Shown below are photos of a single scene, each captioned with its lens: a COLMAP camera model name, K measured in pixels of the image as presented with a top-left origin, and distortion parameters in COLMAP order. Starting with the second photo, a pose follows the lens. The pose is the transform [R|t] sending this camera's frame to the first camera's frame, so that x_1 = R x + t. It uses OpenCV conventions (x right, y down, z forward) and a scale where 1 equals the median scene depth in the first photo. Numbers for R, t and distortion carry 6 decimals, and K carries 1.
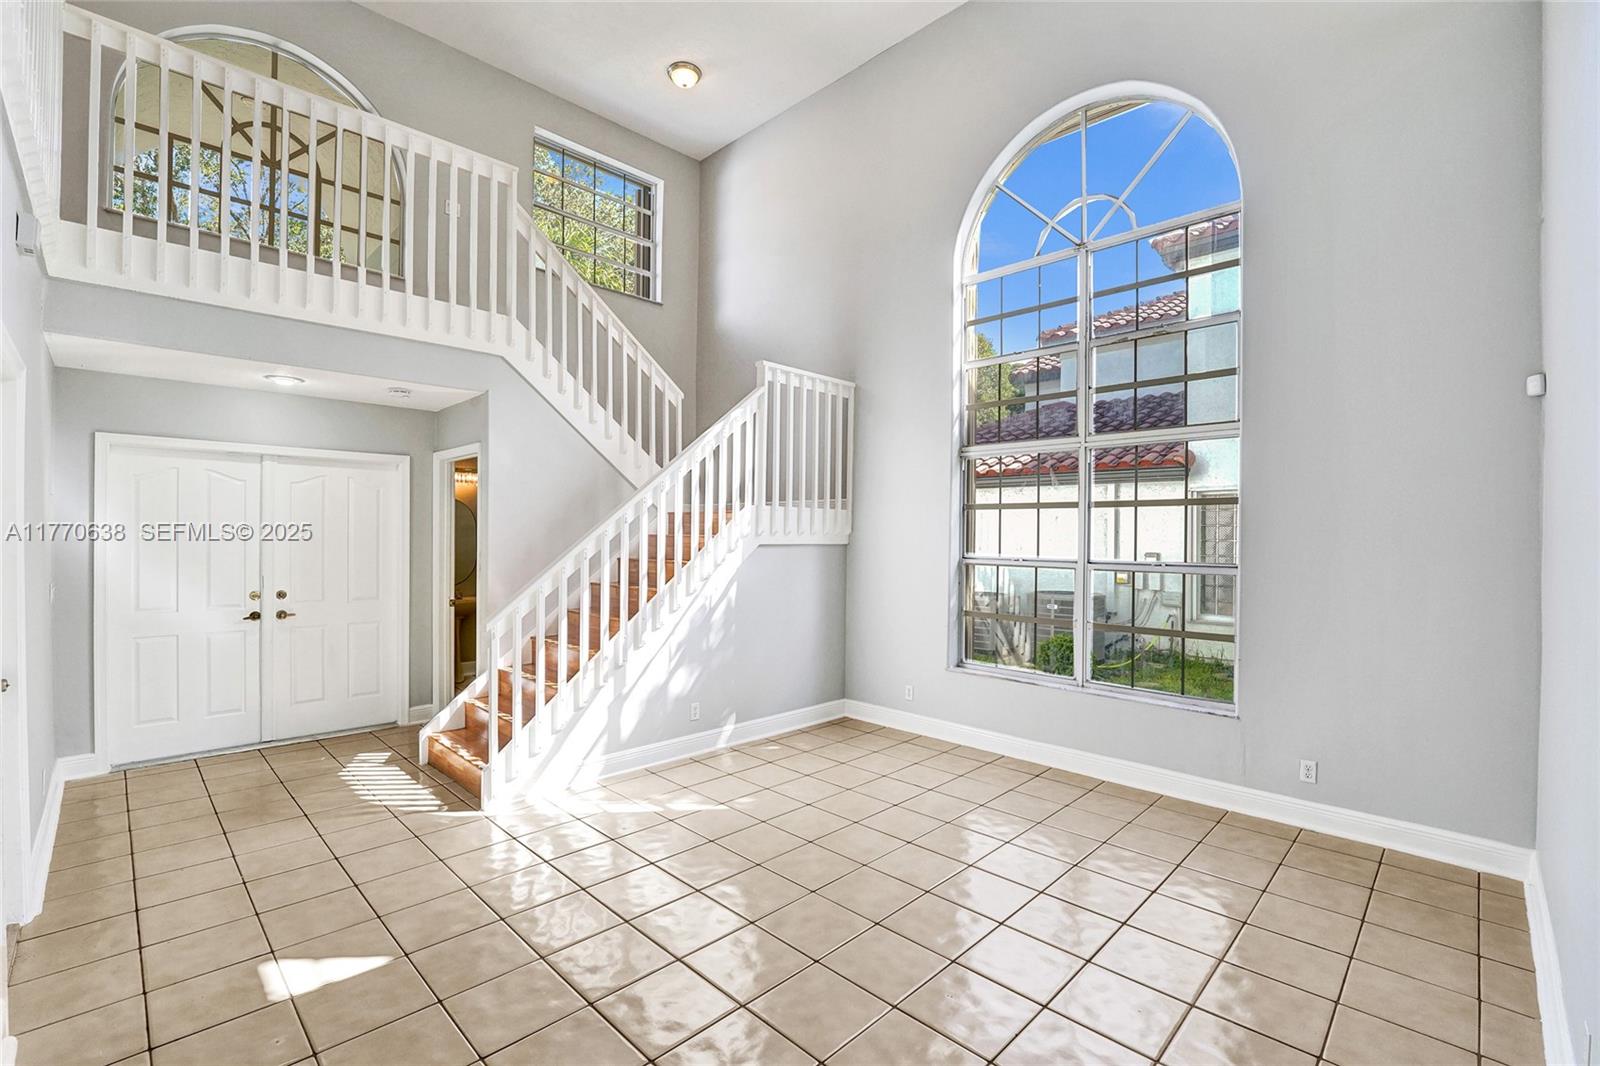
lens RADIAL K [[683.8, 0, 812.5], [0, 683.8, 533.8], [0, 0, 1]] dist [-0.020076, 0.000221]
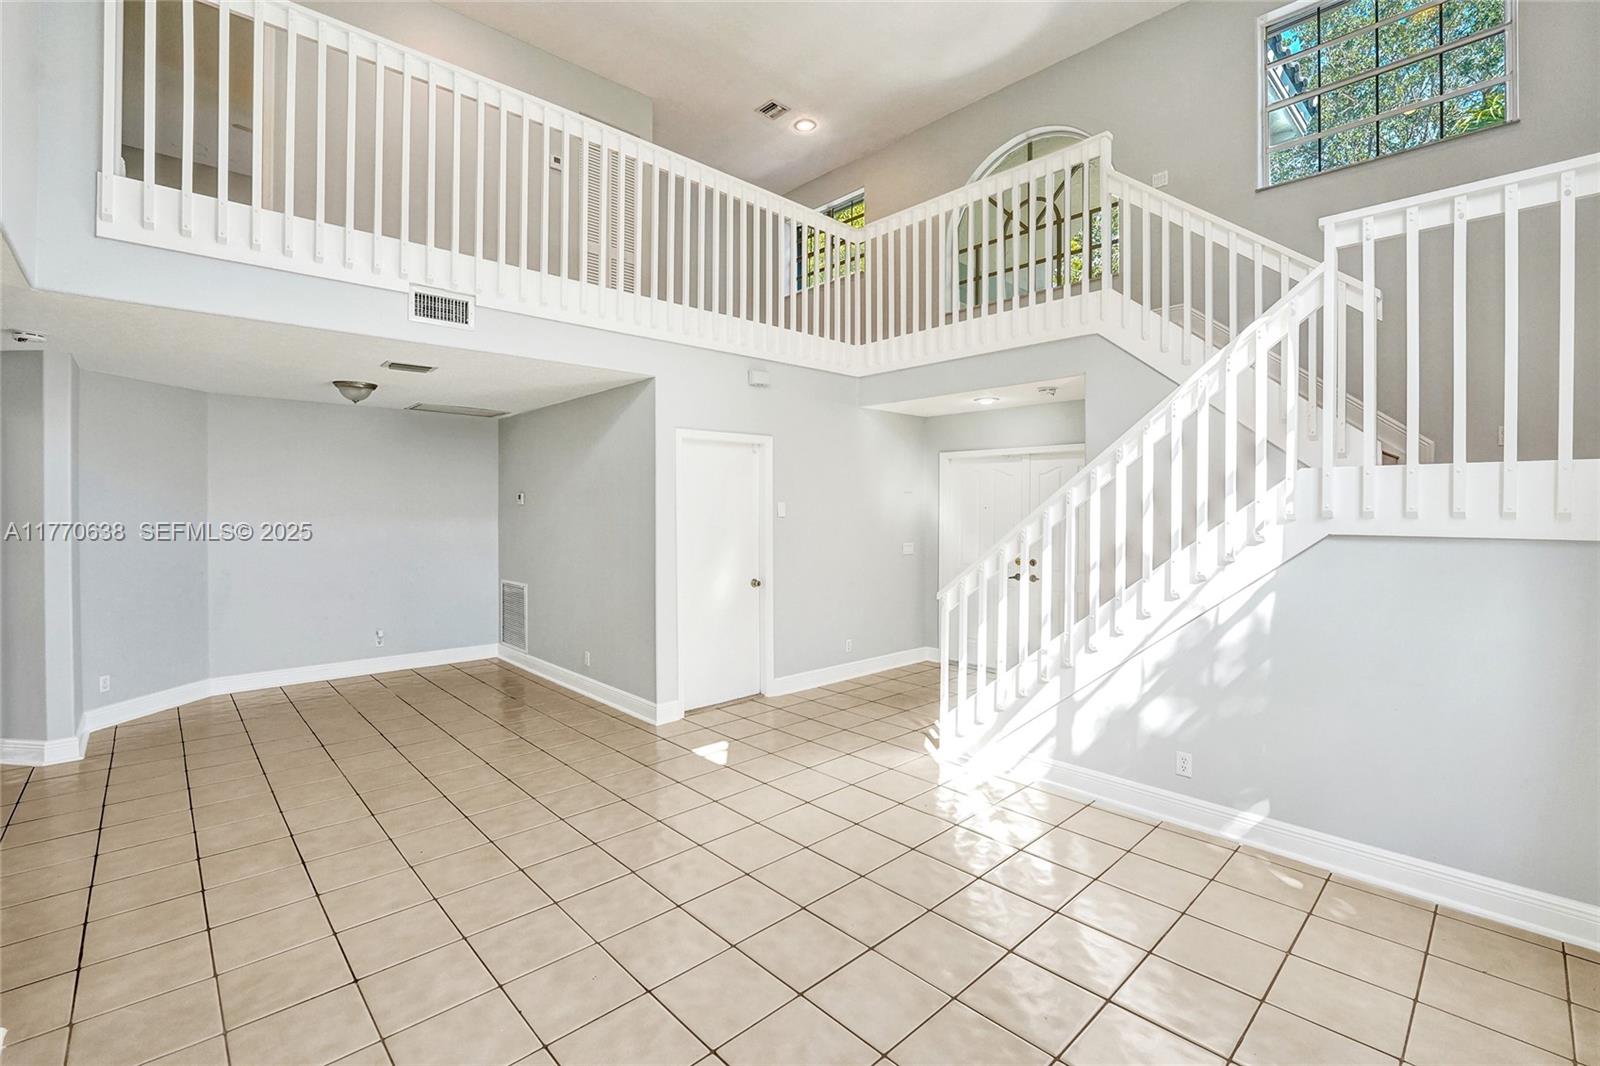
lens RADIAL K [[715.7, 0, 818.8], [0, 715.7, 512.7], [0, 0, 1]] dist [-0.019559, 0.000203]
pose [[-0.024278, -0.001091, -0.999705, 0.600310], [-0.000629, 0.999999, -0.001076, -0.002625], [0.999705, 0.000602, -0.024279, 0.654461]]
